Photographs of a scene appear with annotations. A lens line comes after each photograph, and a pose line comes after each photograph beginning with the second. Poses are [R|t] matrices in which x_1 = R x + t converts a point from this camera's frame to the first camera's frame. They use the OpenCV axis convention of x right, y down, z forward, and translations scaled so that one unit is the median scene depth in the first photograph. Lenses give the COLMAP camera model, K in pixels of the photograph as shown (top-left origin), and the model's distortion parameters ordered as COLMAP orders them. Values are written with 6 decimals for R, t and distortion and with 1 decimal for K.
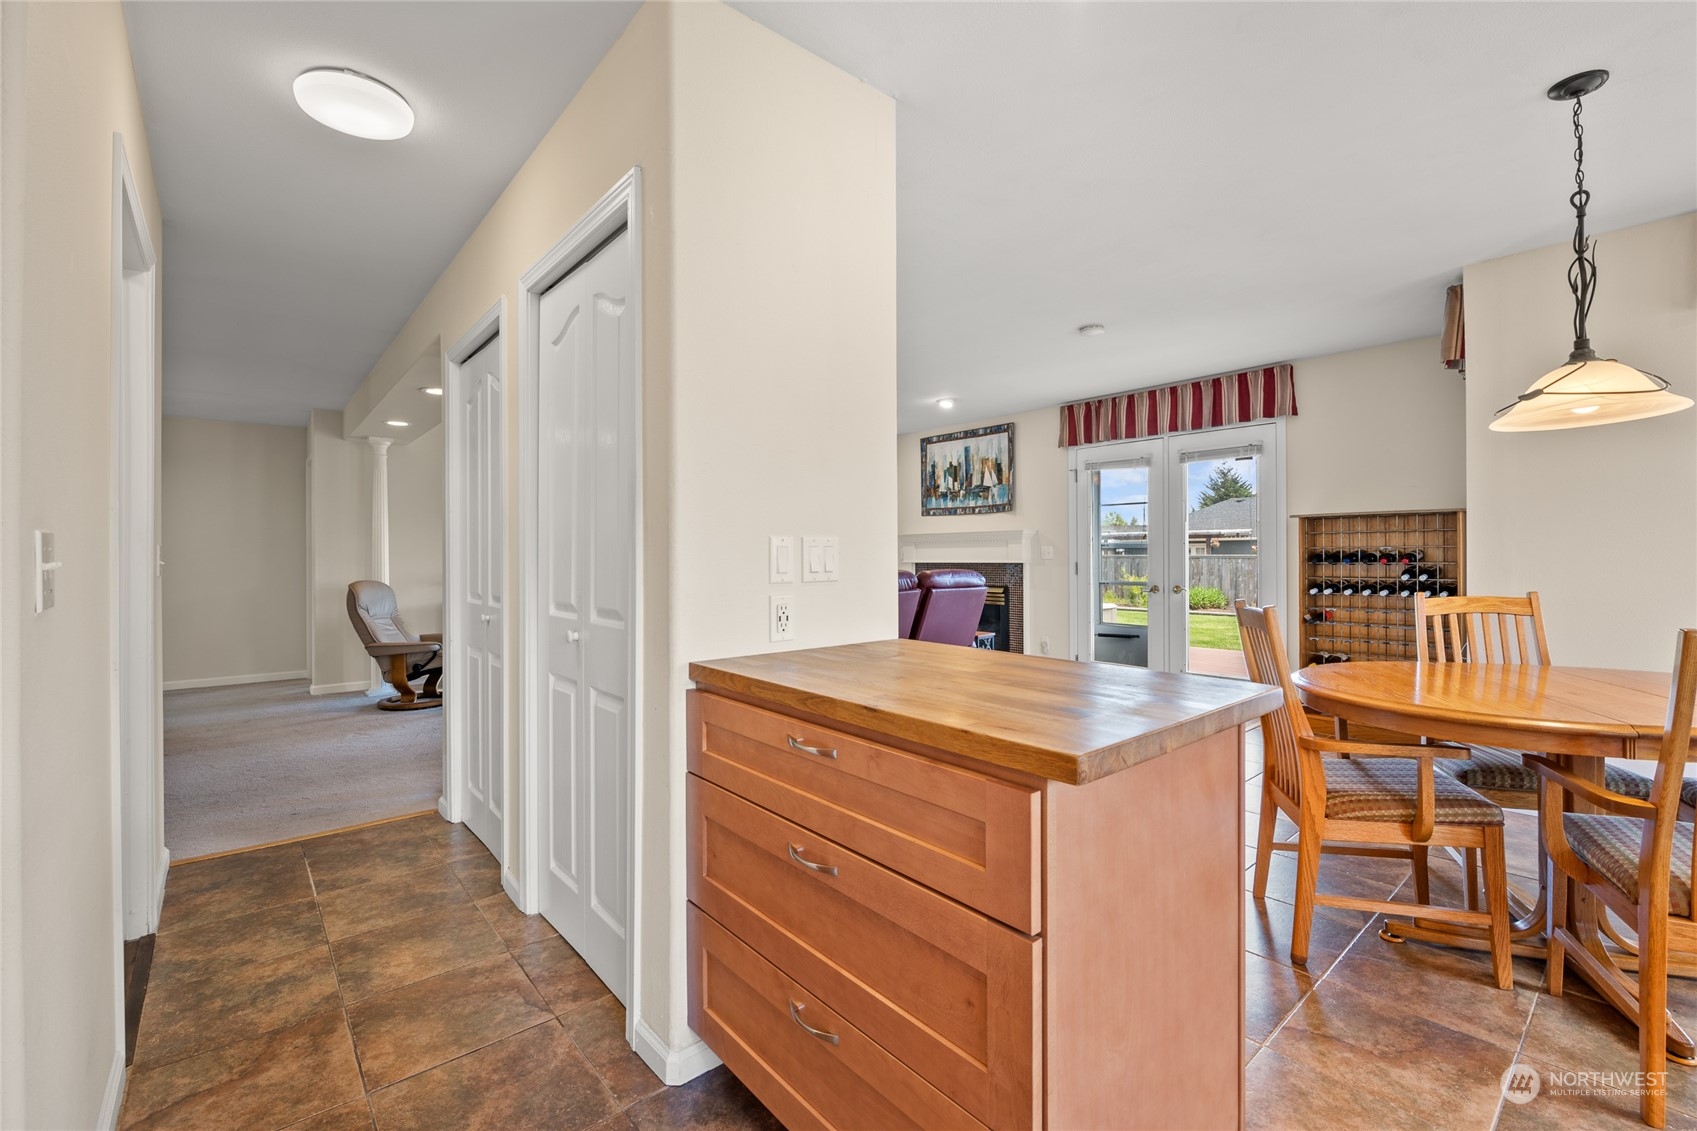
lens RADIAL K [[721.7, 0, 852.2], [0, 721.7, 552.9], [0, 0, 1]] dist [-0.000359, -0.005596]
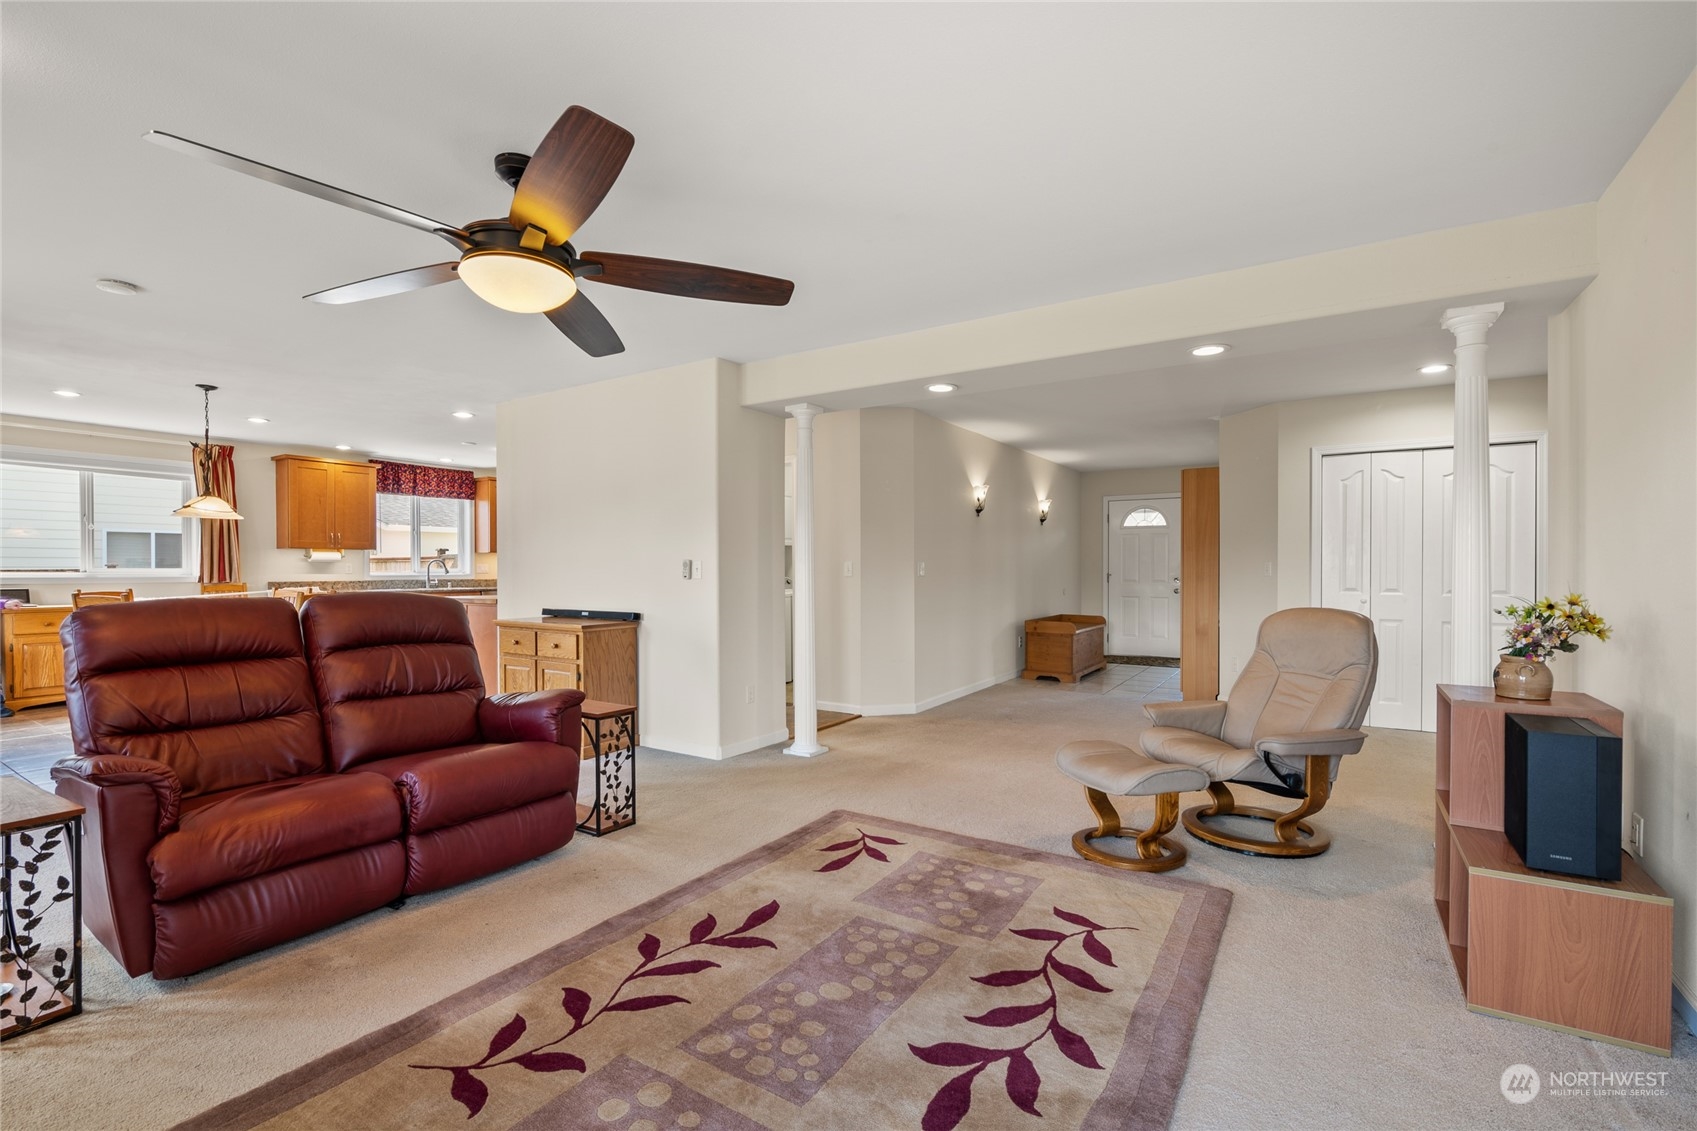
lens RADIAL K [[749.2, 0, 850.4], [0, 749.2, 573.5], [0, 0, 1]] dist [-0.000024, -0.005956]
pose [[-0.957457, 0.009426, -0.288422, -0.140896], [0.007861, 0.999947, 0.006586, 0.004347], [0.288468, 0.004038, -0.957481, 1.443955]]
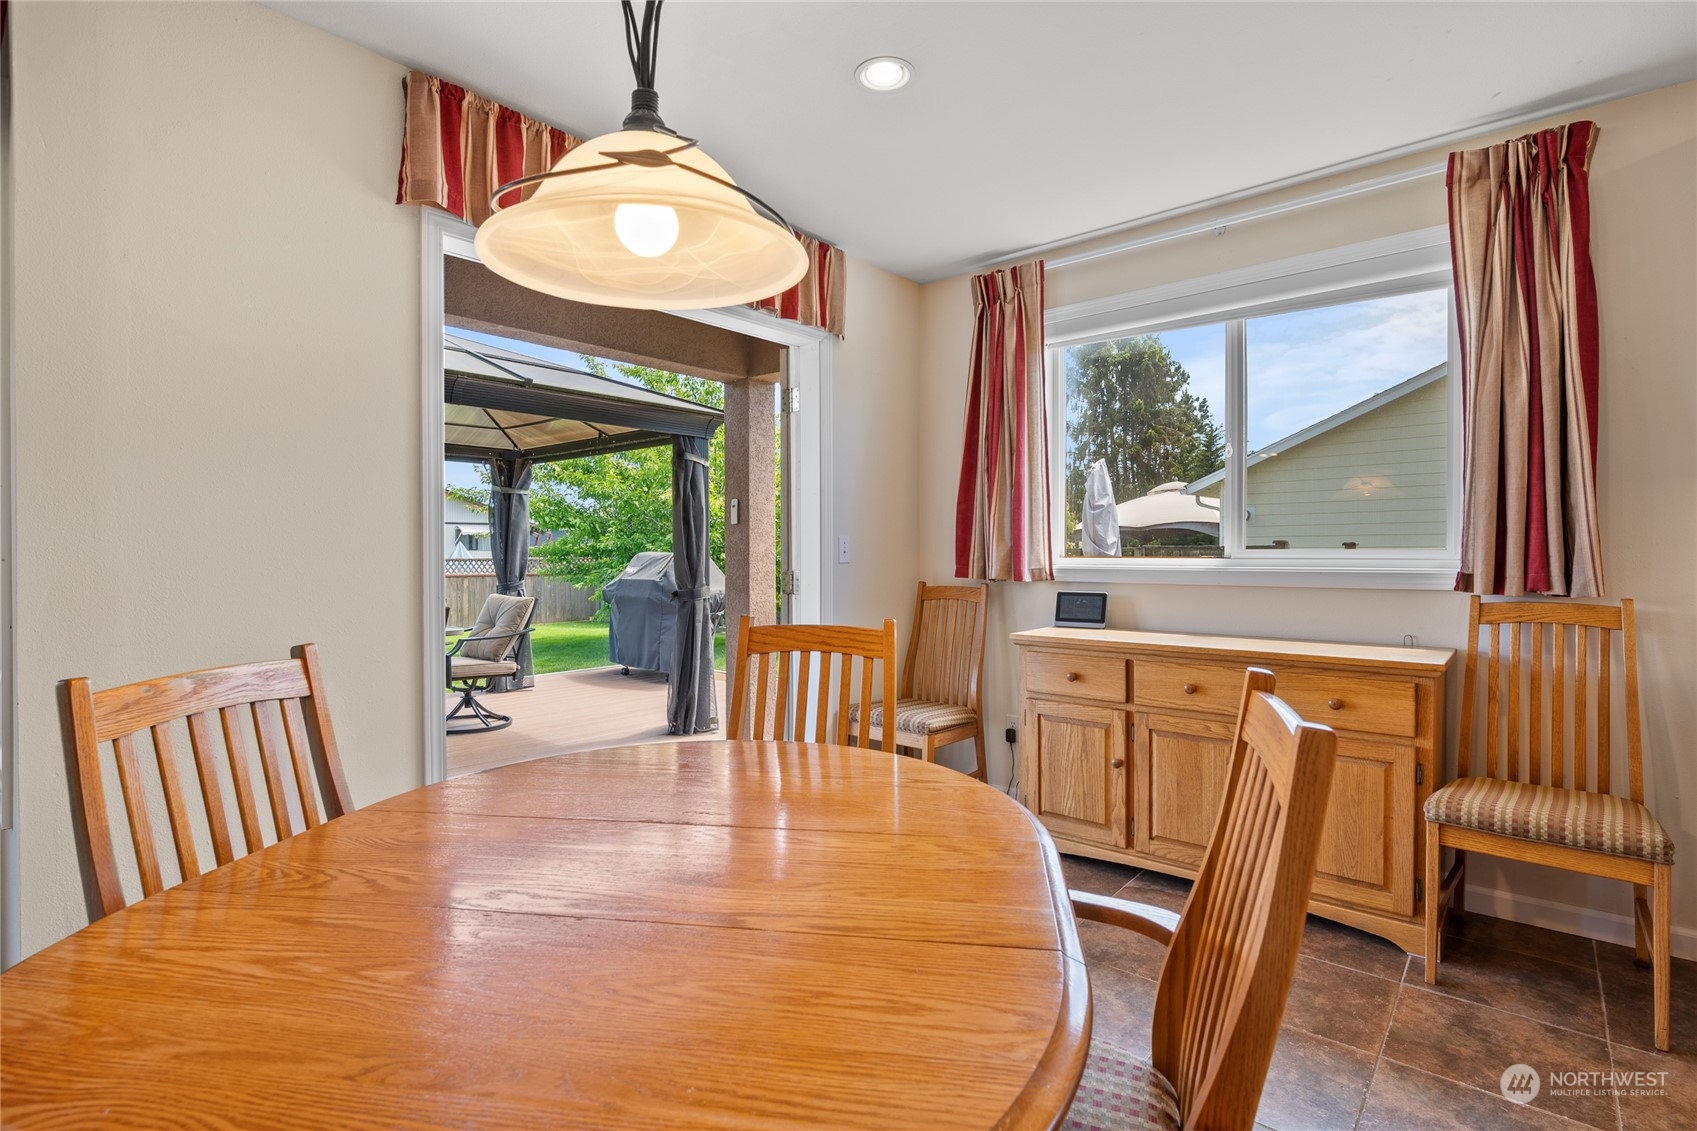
lens RADIAL K [[805.6, 0, 851.7], [0, 805.6, 559.8], [0, 0, 1]] dist [-0.002124, -0.000578]
pose [[-0.153957, -0.001930, 0.988076, 0.167714], [0.003843, 0.999989, 0.002552, -0.000537], [-0.988070, 0.004190, -0.153948, 0.324177]]
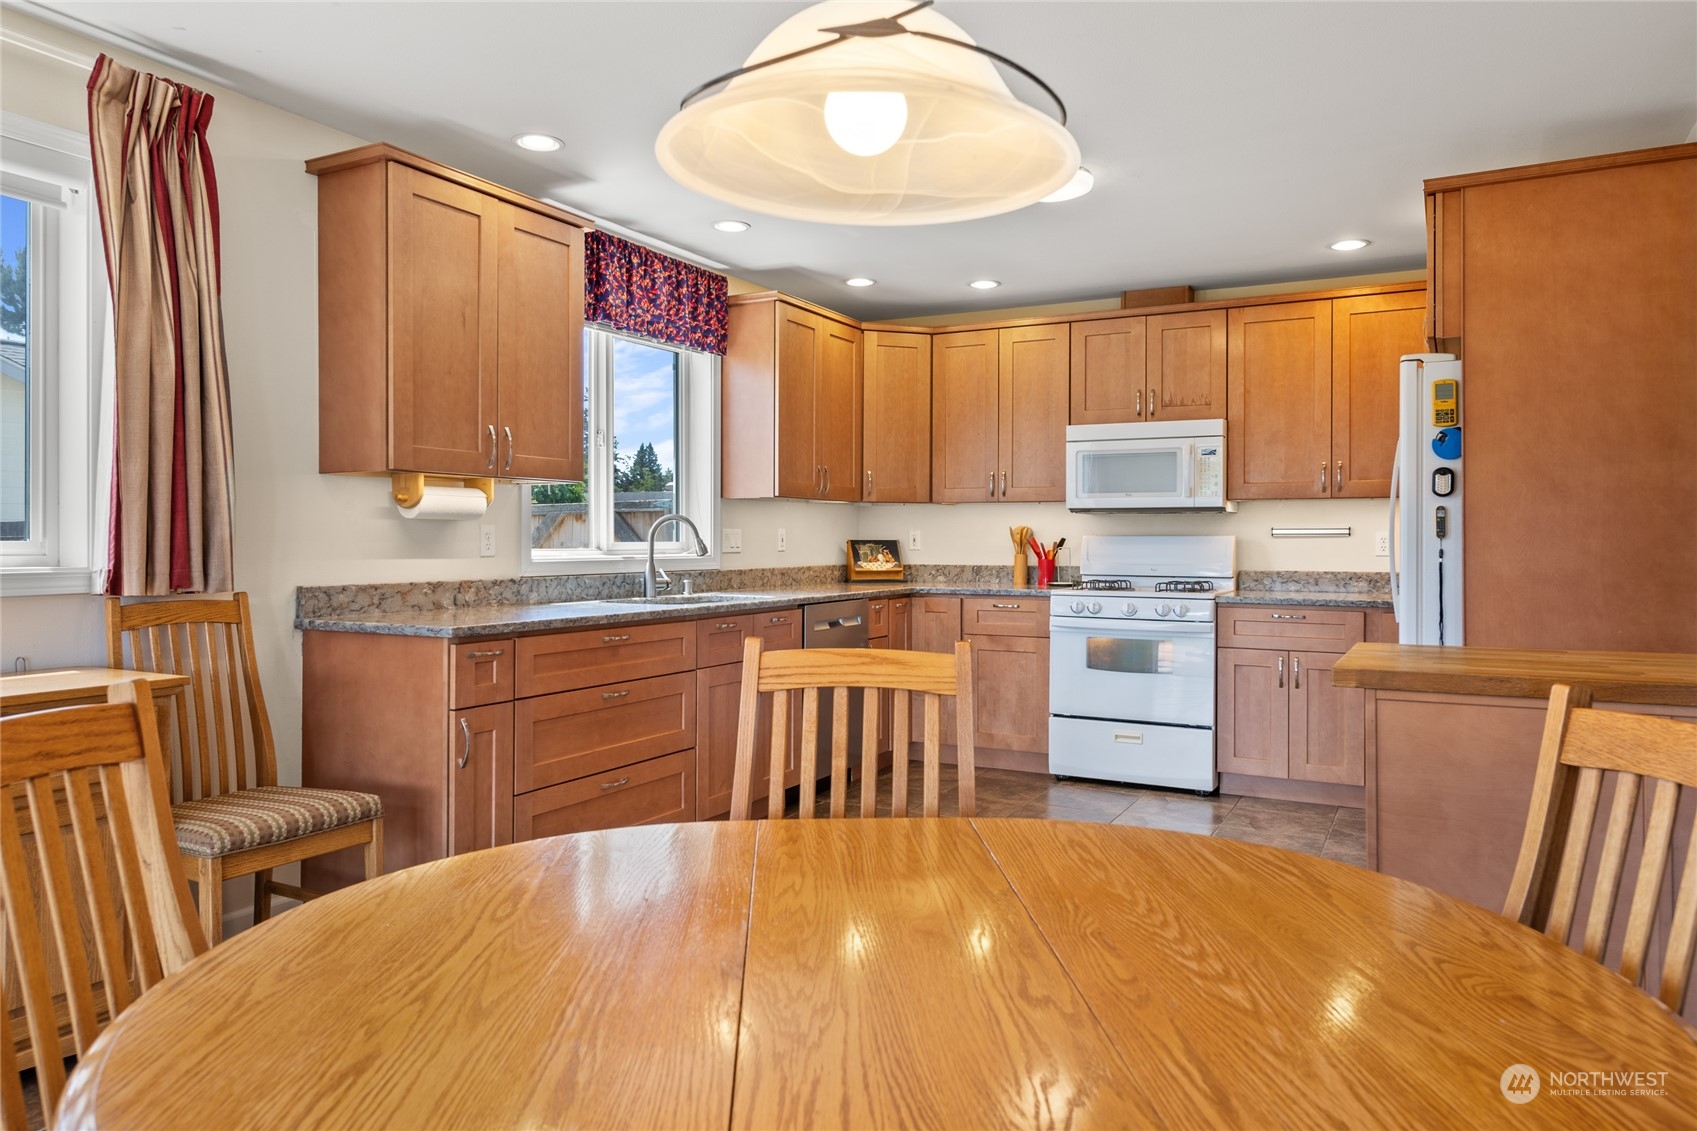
lens RADIAL K [[1125.5, 0, 849.8], [0, 1125.5, 538.4], [0, 0, 1]] dist [0.005817, -0.000670]
pose [[-0.930590, 0.005393, -0.366022, 0.419281], [0.006083, 0.999981, -0.000732, -0.002918], [0.366012, -0.002907, -0.930606, 0.512217]]
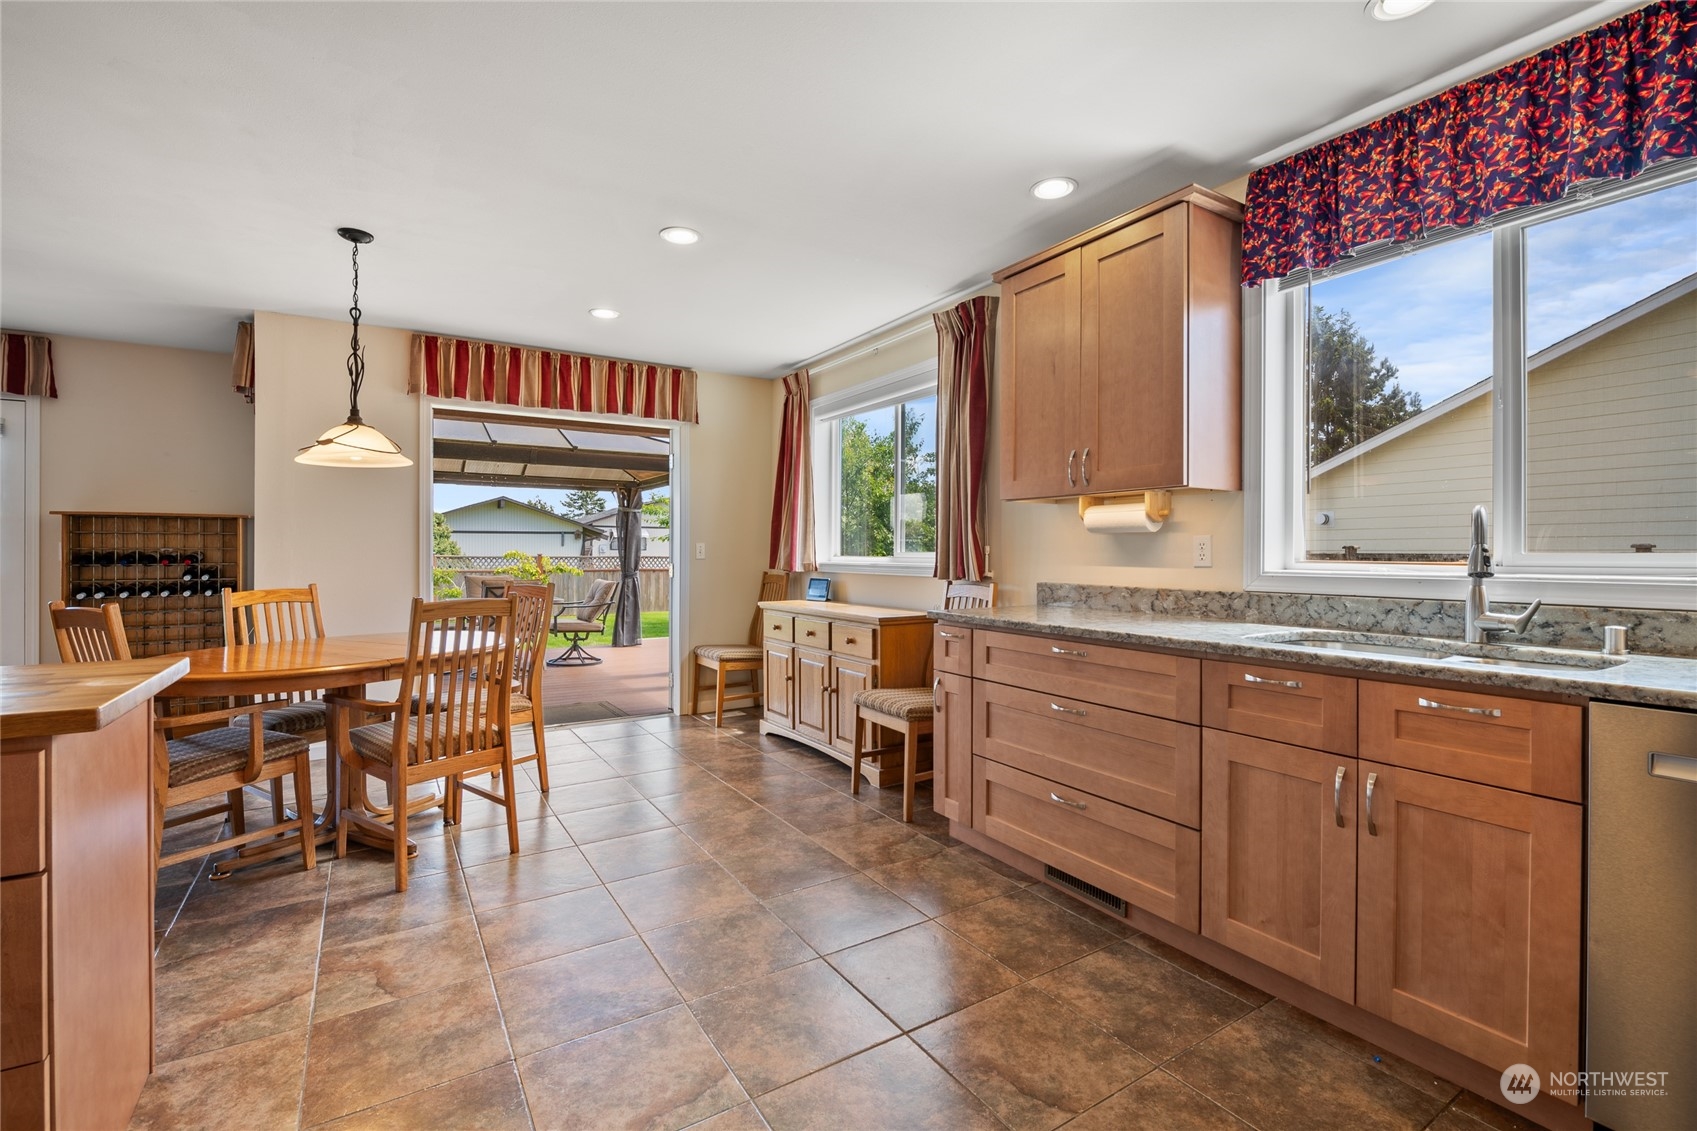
lens RADIAL K [[750.1, 0, 849.9], [0, 750.1, 554.5], [0, 0, 1]] dist [0.000239, -0.004854]
pose [[0.143998, 0.005050, 0.989565, -0.121401], [-0.003207, 0.999984, -0.004637, 0.001538], [-0.989573, -0.002506, 0.144012, -0.077753]]
